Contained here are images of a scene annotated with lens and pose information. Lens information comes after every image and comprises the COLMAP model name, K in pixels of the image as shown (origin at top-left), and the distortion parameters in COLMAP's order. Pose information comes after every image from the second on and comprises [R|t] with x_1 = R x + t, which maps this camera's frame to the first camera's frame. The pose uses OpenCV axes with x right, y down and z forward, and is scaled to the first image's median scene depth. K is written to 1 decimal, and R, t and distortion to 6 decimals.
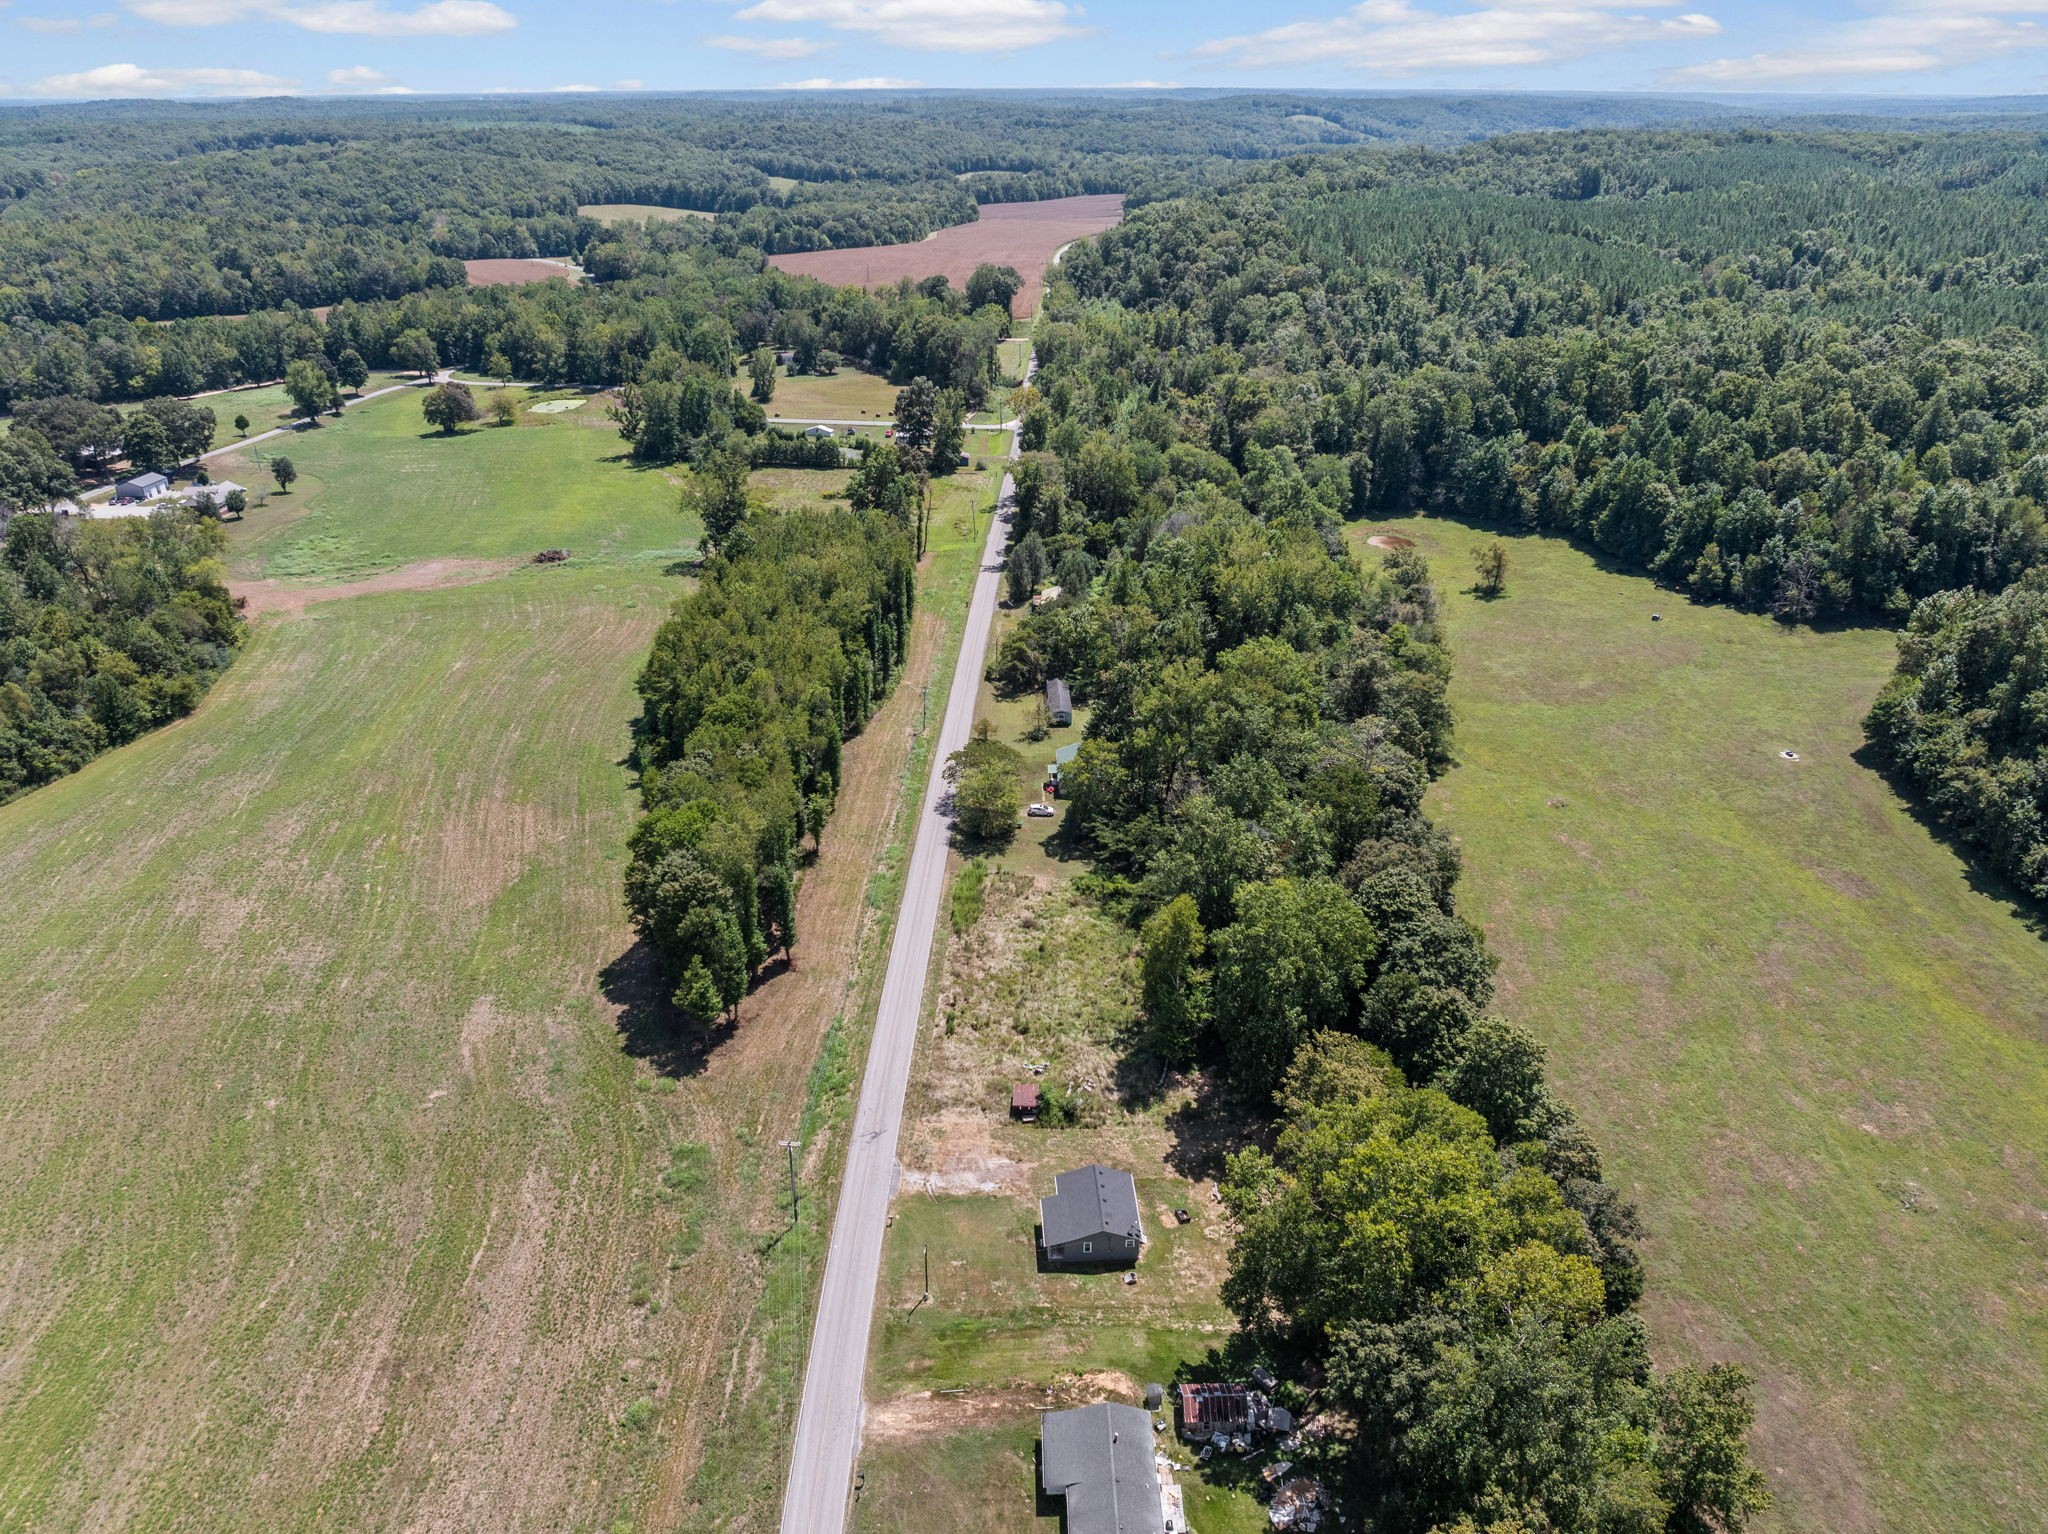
lens RADIAL K [[1447.4, 0, 1035.1], [0, 1447.4, 760.8], [0, 0, 1]] dist [-0.049161, 0.016978]
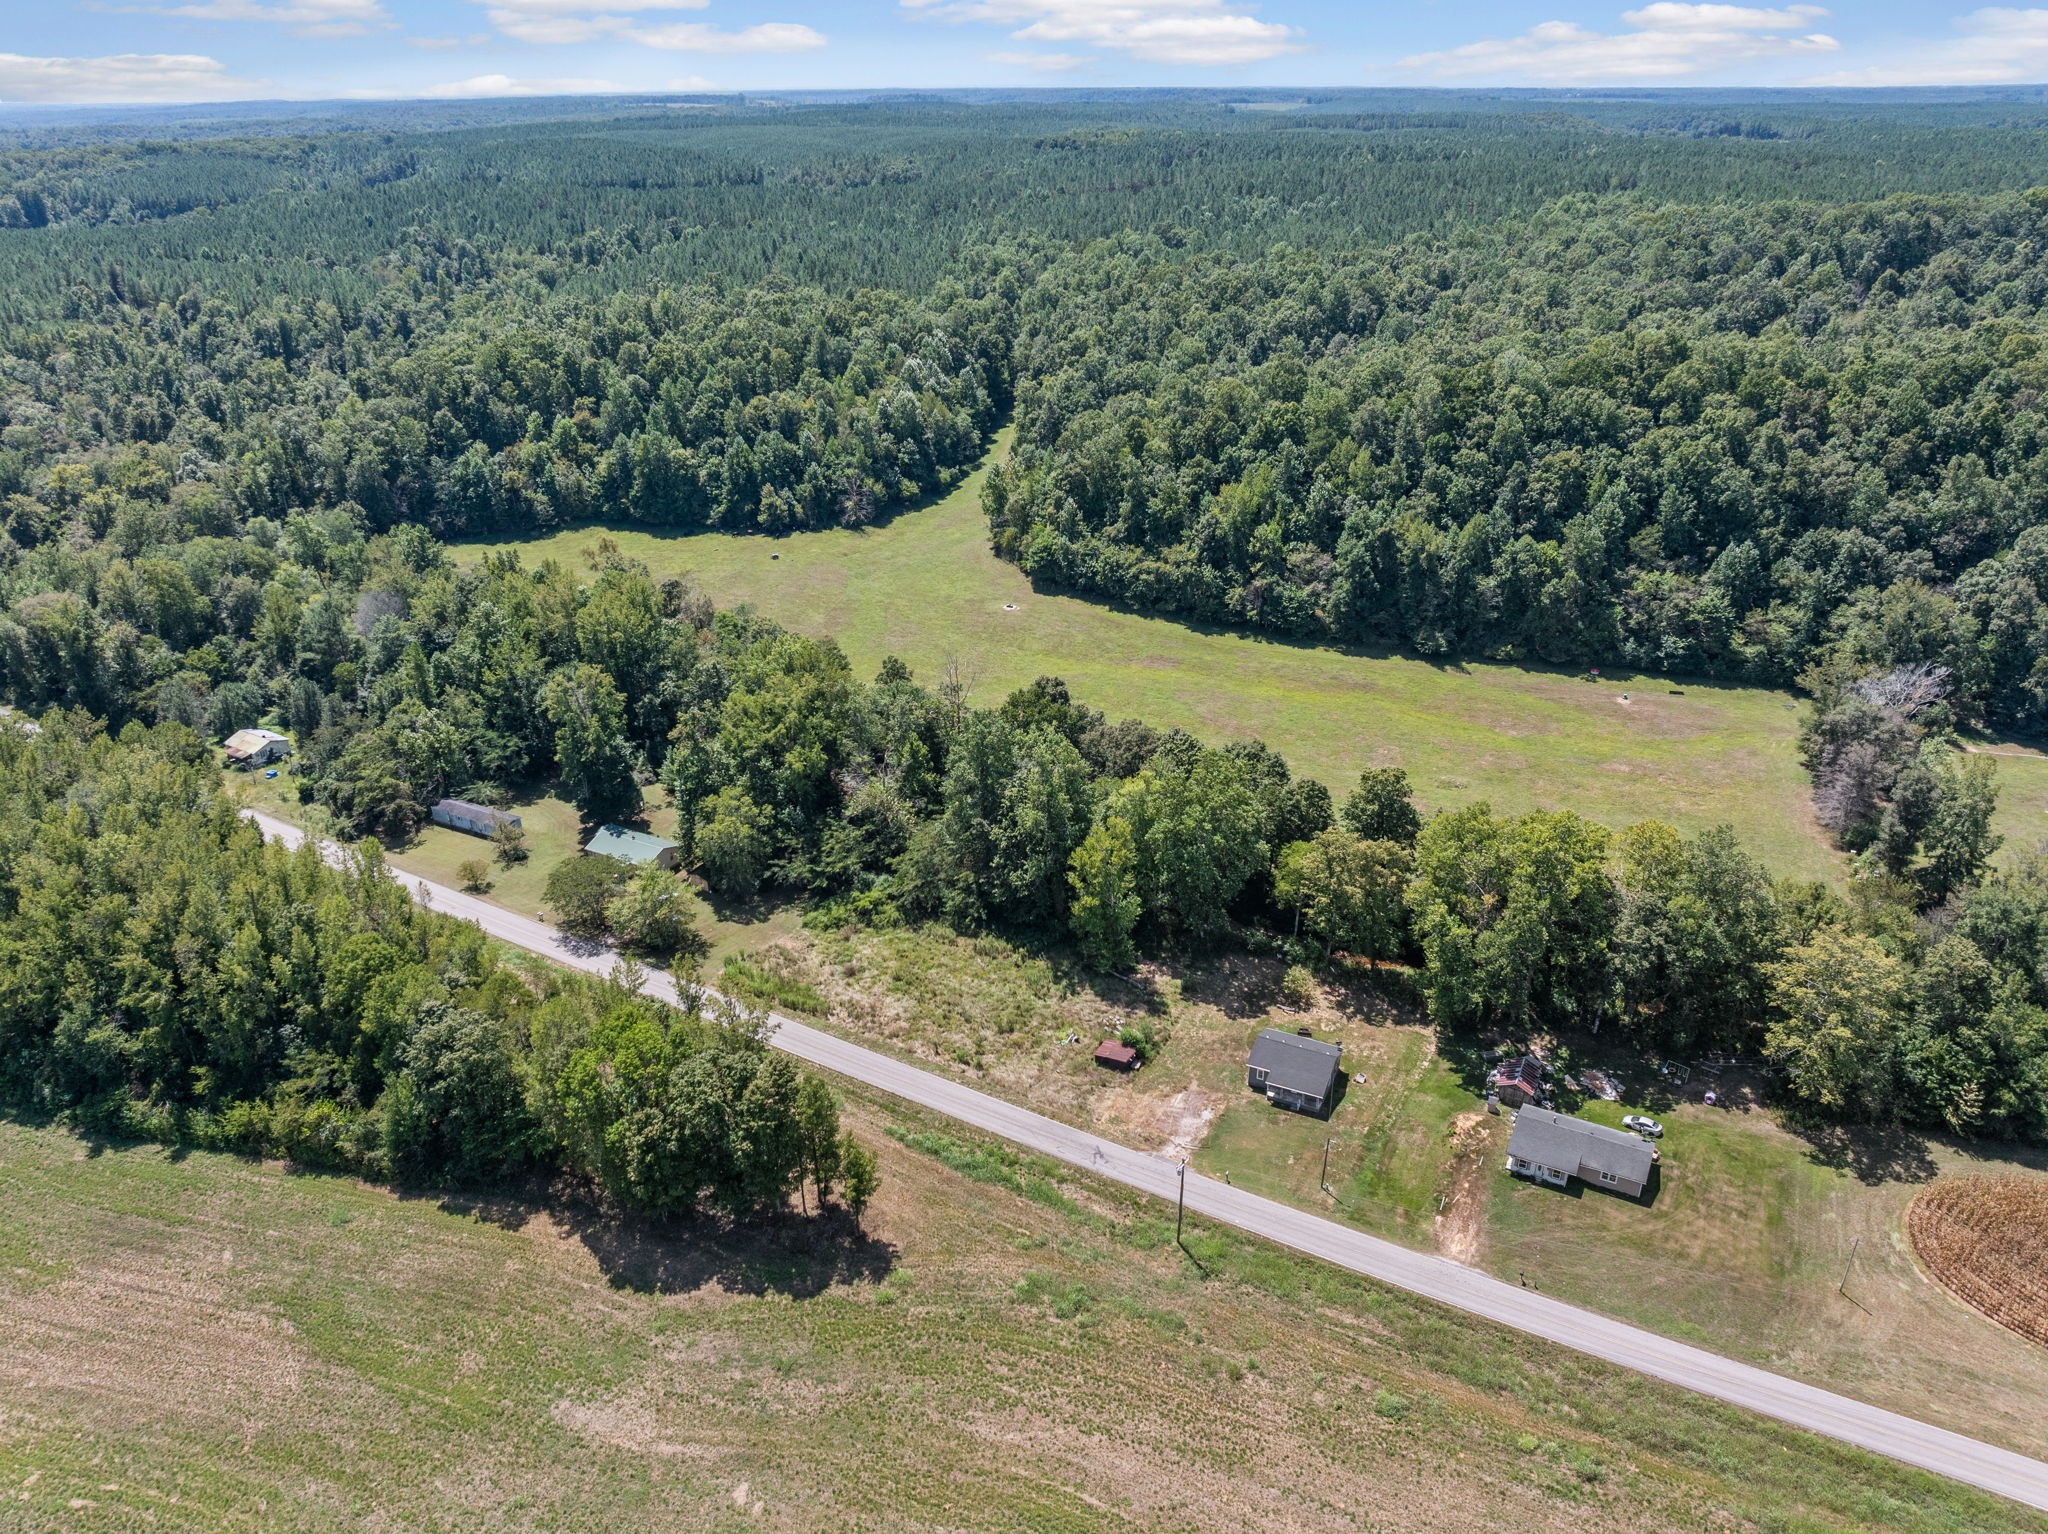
lens RADIAL K [[1447.4, 0, 1039.2], [0, 1447.4, 755.4], [0, 0, 1]] dist [-0.049161, 0.016978]
pose [[0.485891, -0.372586, 0.790626, -0.721208], [0.378768, 0.904993, 0.193705, -0.171012], [-0.787683, 0.205344, 0.580852, 0.366458]]
